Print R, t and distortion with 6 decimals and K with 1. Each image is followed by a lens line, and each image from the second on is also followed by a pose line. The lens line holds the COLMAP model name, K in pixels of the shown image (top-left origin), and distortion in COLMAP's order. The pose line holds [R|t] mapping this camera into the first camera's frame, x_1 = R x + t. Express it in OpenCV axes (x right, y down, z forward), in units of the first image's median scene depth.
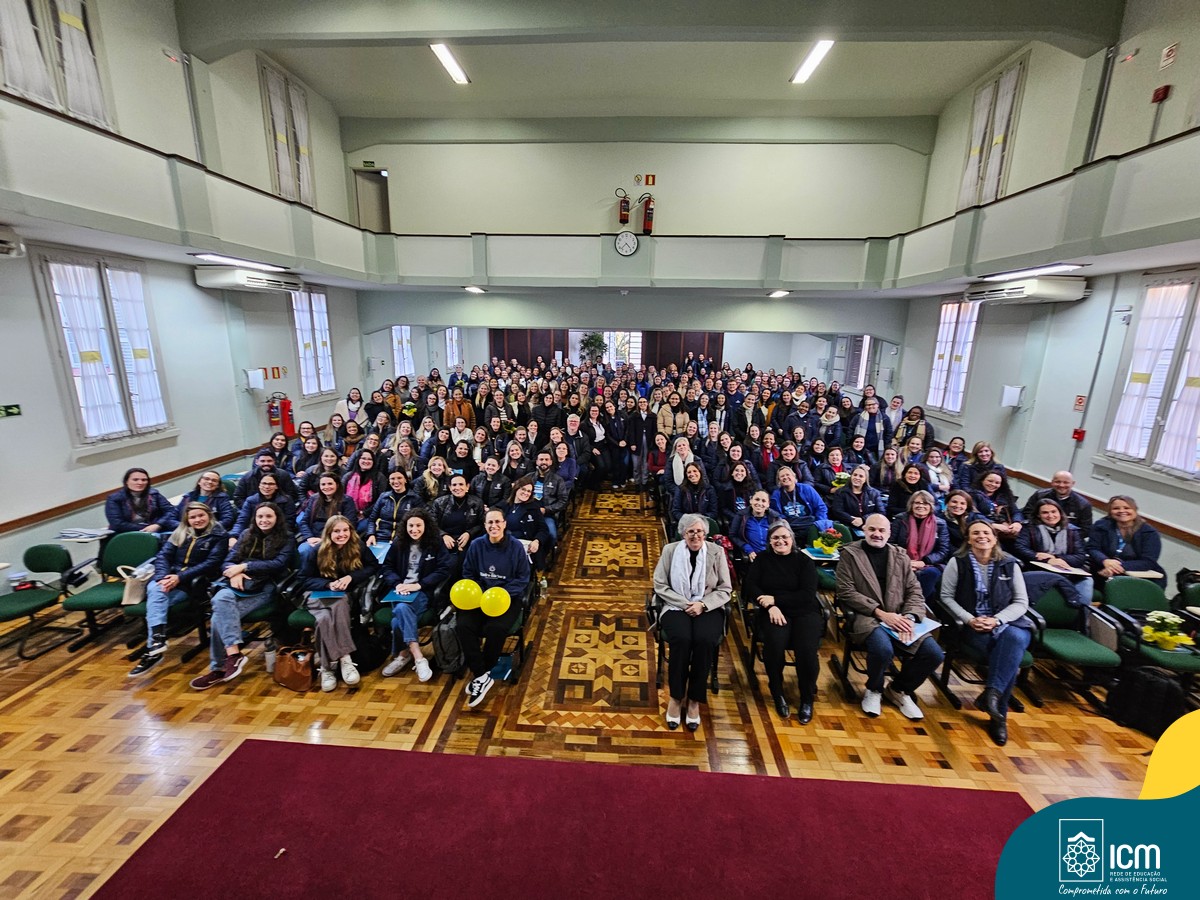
lens RADIAL K [[510.8, 0, 600.0], [0, 510.8, 450.0], [0, 0, 1]] dist [0.017976, 0.000090]
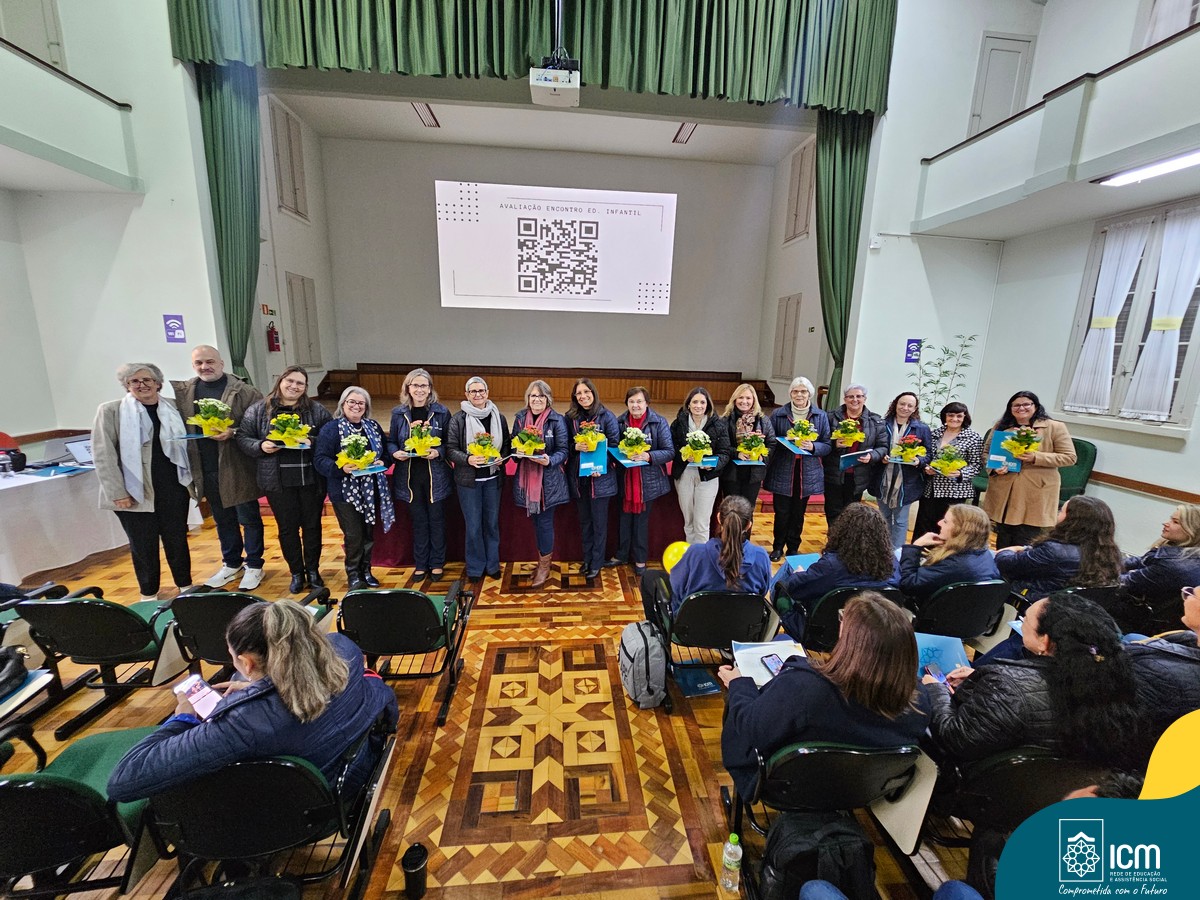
lens RADIAL K [[489.7, 0, 600.0], [0, 489.7, 450.0], [0, 0, 1]] dist [-0.000069, 0.000293]
pose [[-0.988814, -0.013019, -0.148584, 0.033565], [-0.073842, 0.908265, 0.411828, -0.122161], [0.129592, 0.418193, -0.899066, 1.096540]]
